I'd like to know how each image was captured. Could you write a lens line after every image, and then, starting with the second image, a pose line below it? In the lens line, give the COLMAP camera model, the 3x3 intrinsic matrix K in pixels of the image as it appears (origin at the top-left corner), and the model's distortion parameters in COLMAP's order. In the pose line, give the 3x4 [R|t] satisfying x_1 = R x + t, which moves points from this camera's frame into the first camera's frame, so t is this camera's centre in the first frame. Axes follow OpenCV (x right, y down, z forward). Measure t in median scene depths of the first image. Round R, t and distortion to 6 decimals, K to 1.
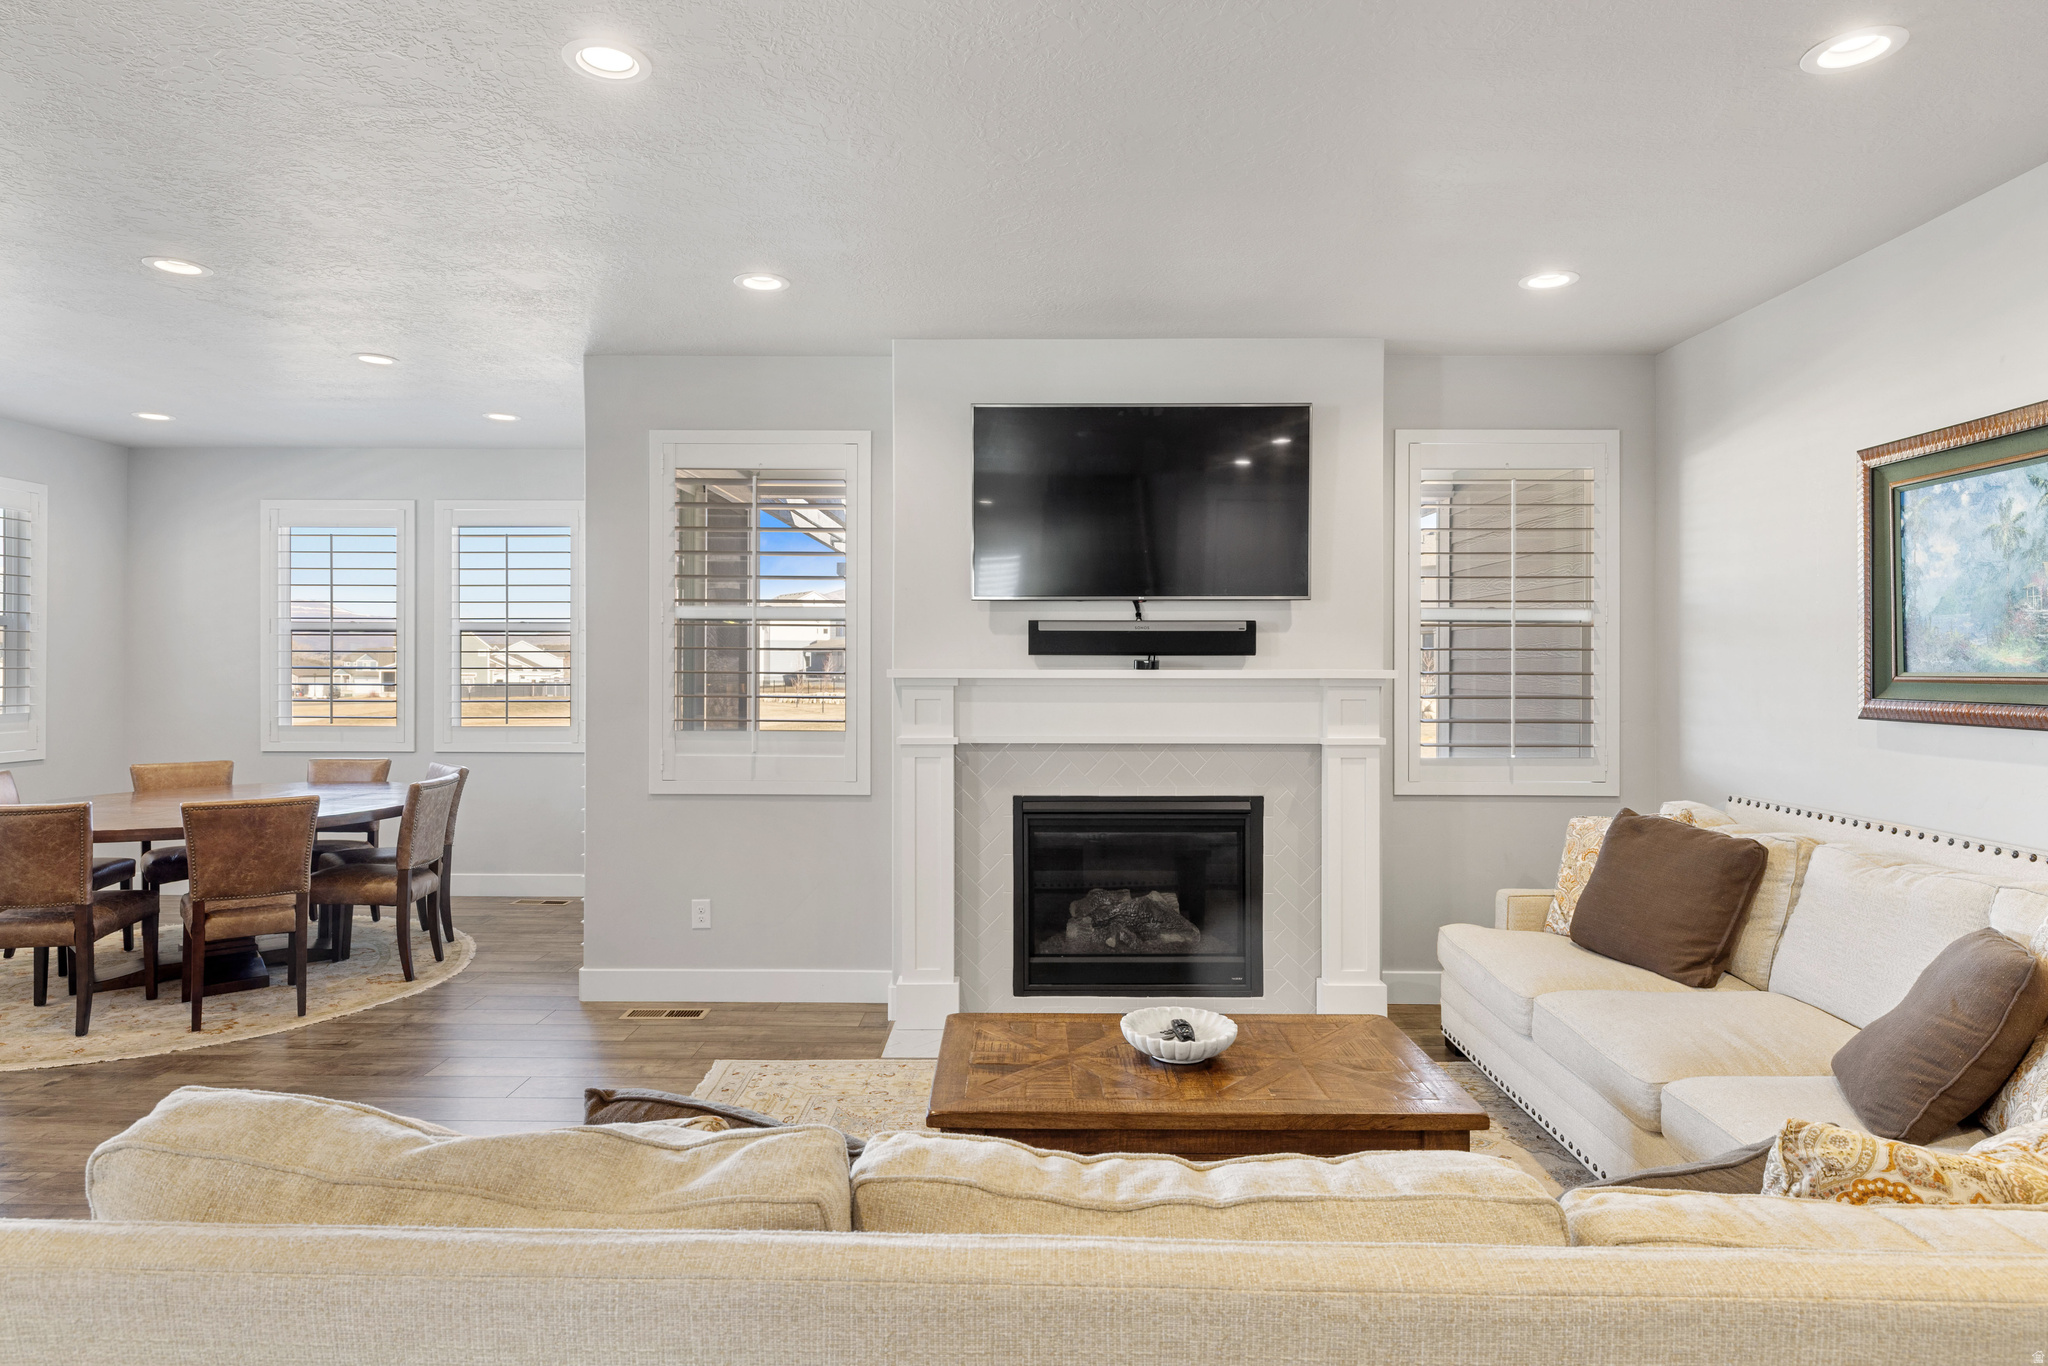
lens RADIAL K [[1153.6, 0, 1043.5], [0, 1153.6, 674.6], [0, 0, 1]] dist [-0.000003, 0.002462]
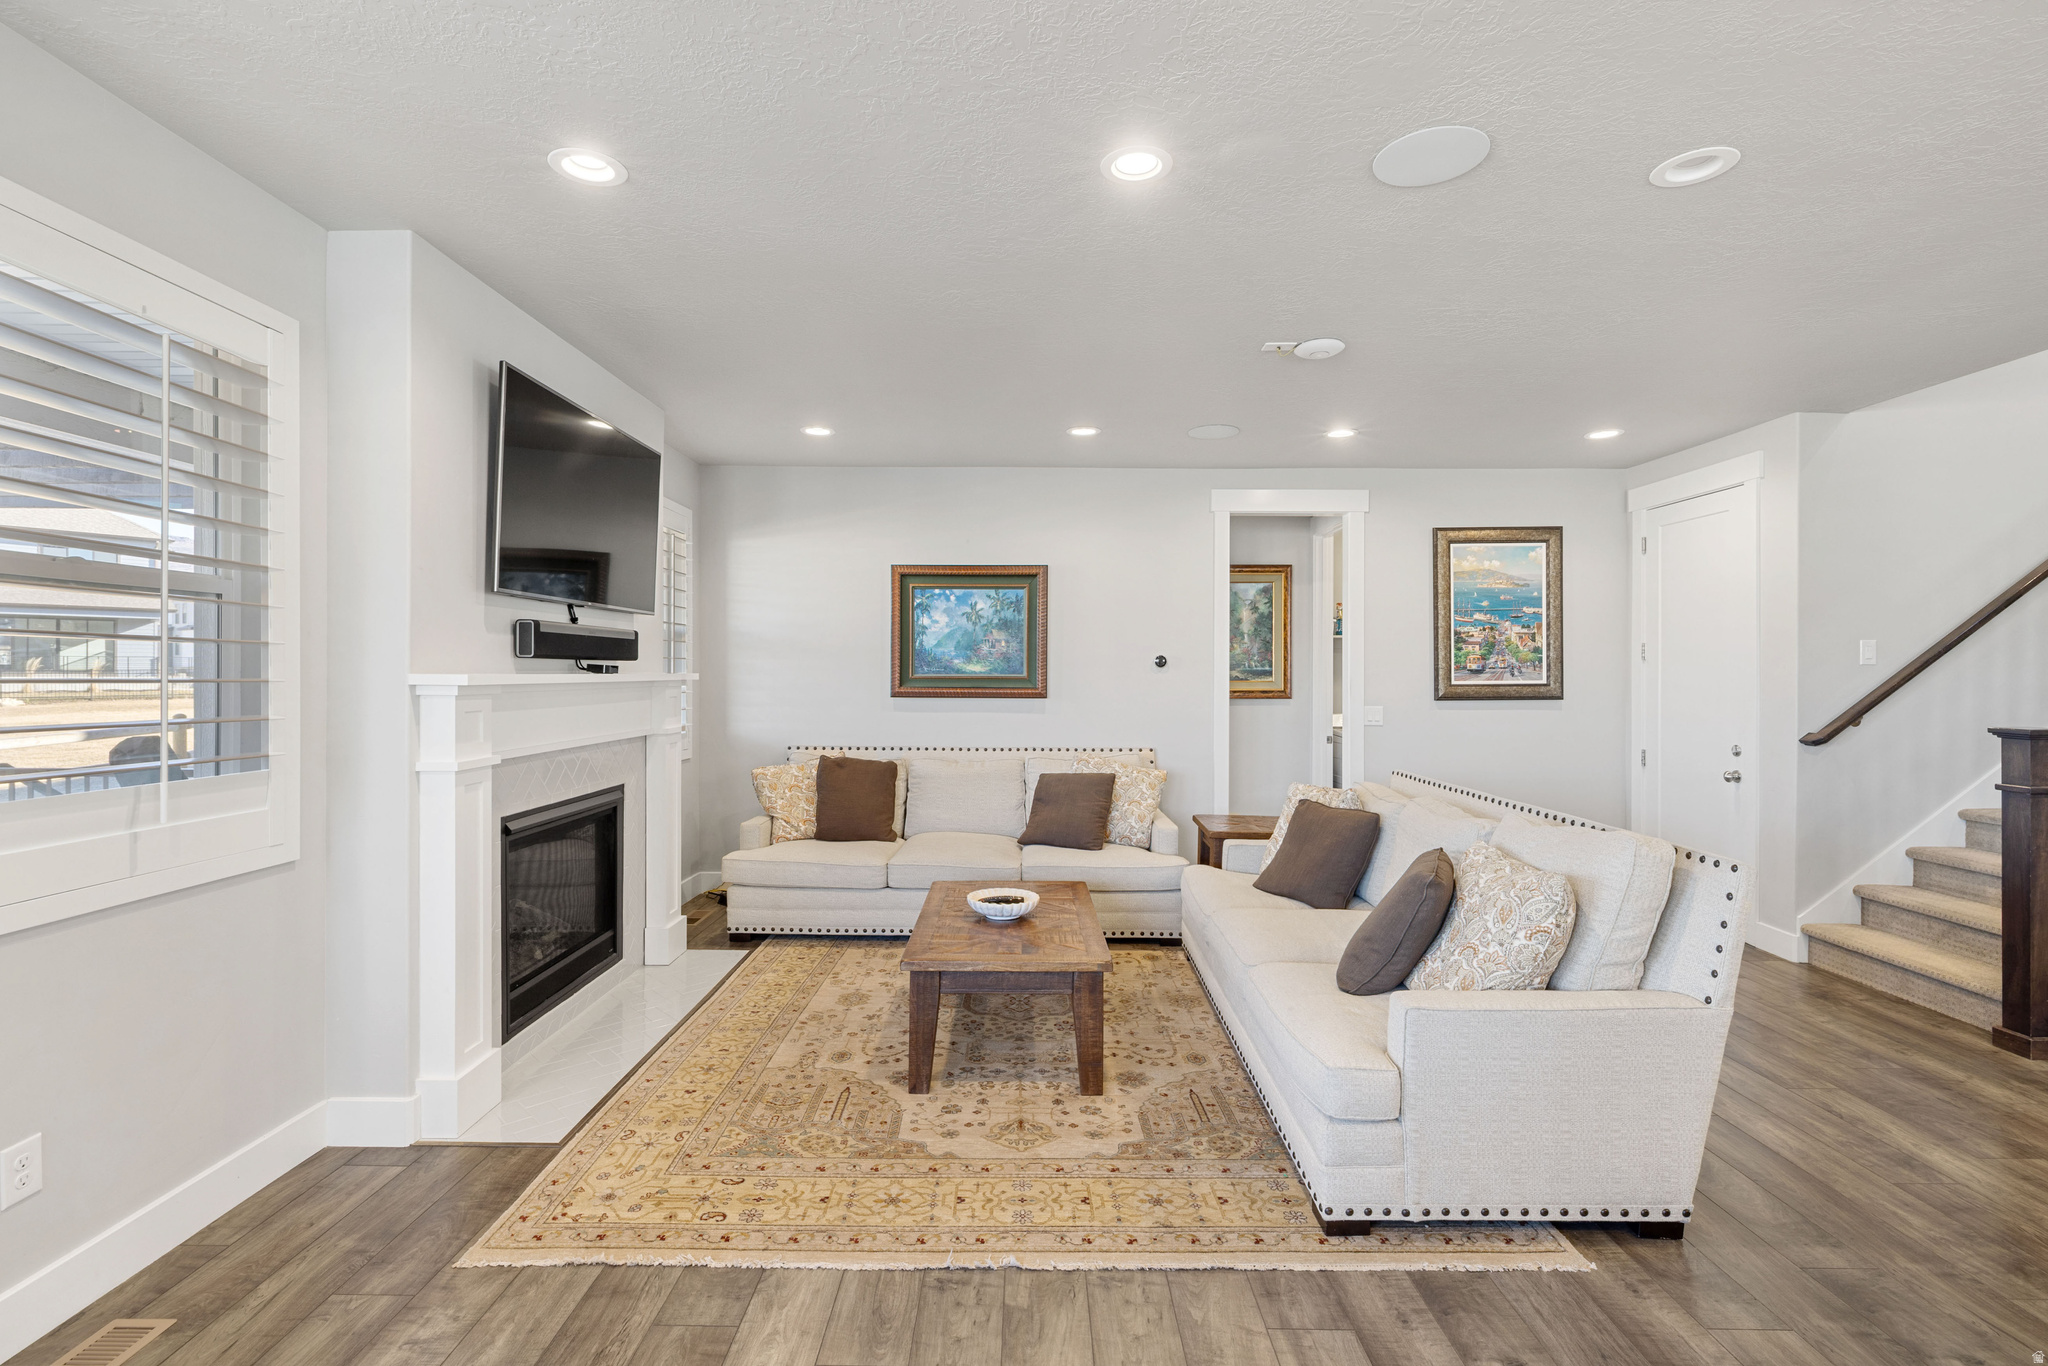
lens RADIAL K [[945.0, 0, 1022.6], [0, 945.0, 679.5], [0, 0, 1]] dist [-0.000794, -0.000040]
pose [[-0.005337, -0.007831, 0.999955, -0.751721], [0.001348, 0.999968, 0.007838, -0.004617], [-0.999985, 0.001390, -0.005326, 0.618213]]
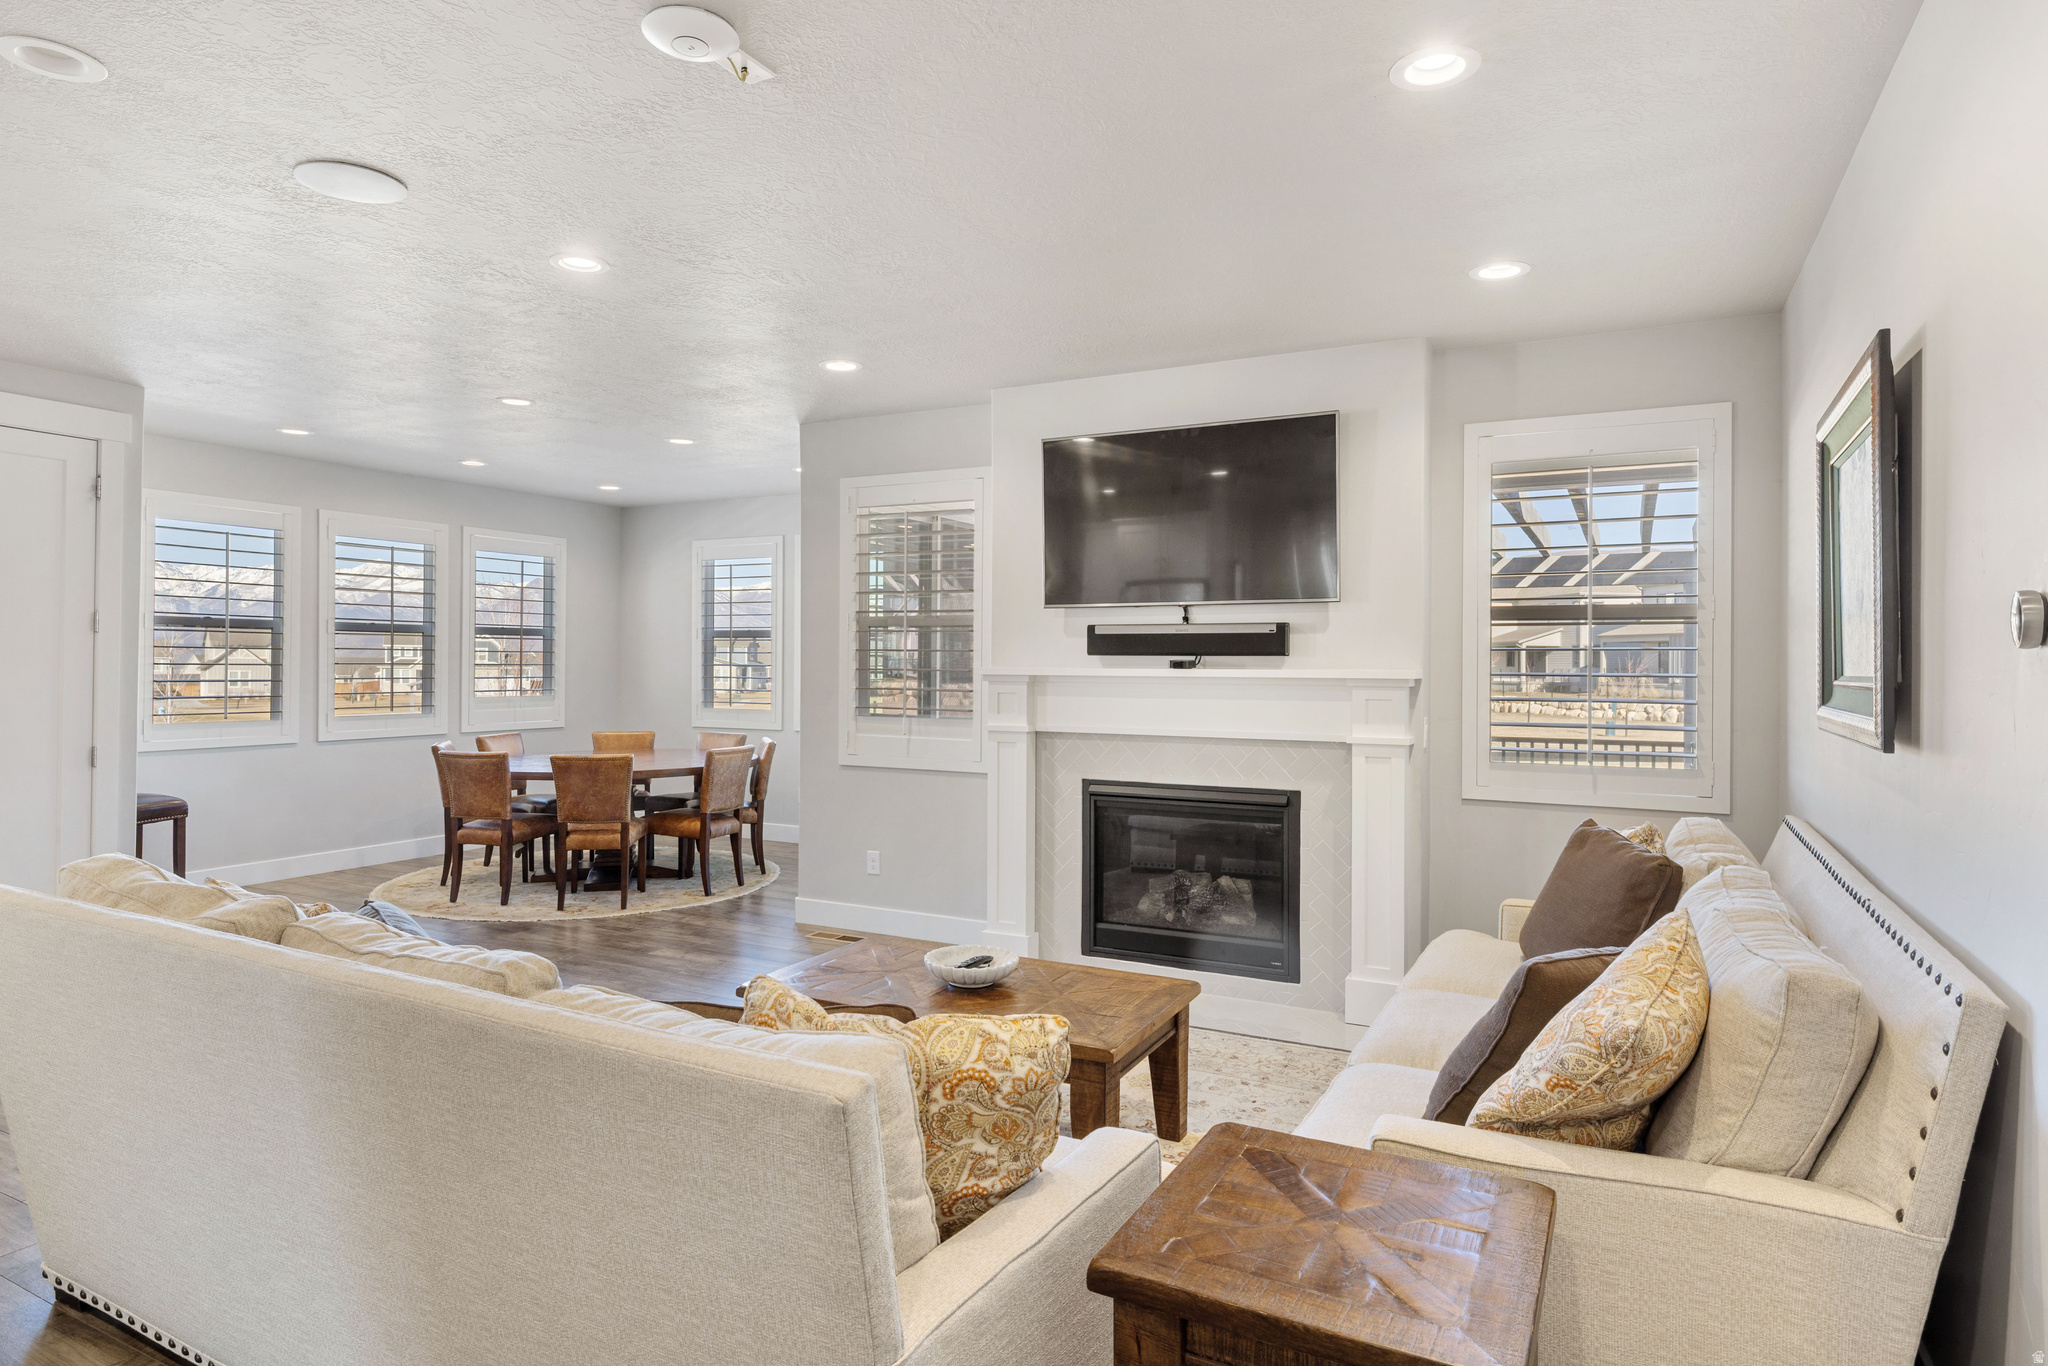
lens RADIAL K [[1153.6, 0, 1022.1], [0, 1153.6, 676.5], [0, 0, 1]] dist [-0.000003, 0.002462]
pose [[0.888905, 0.007710, -0.458026, 0.448620], [-0.006865, 0.999970, 0.003511, 0.000219], [0.458039, 0.000024, 0.888932, -0.040264]]
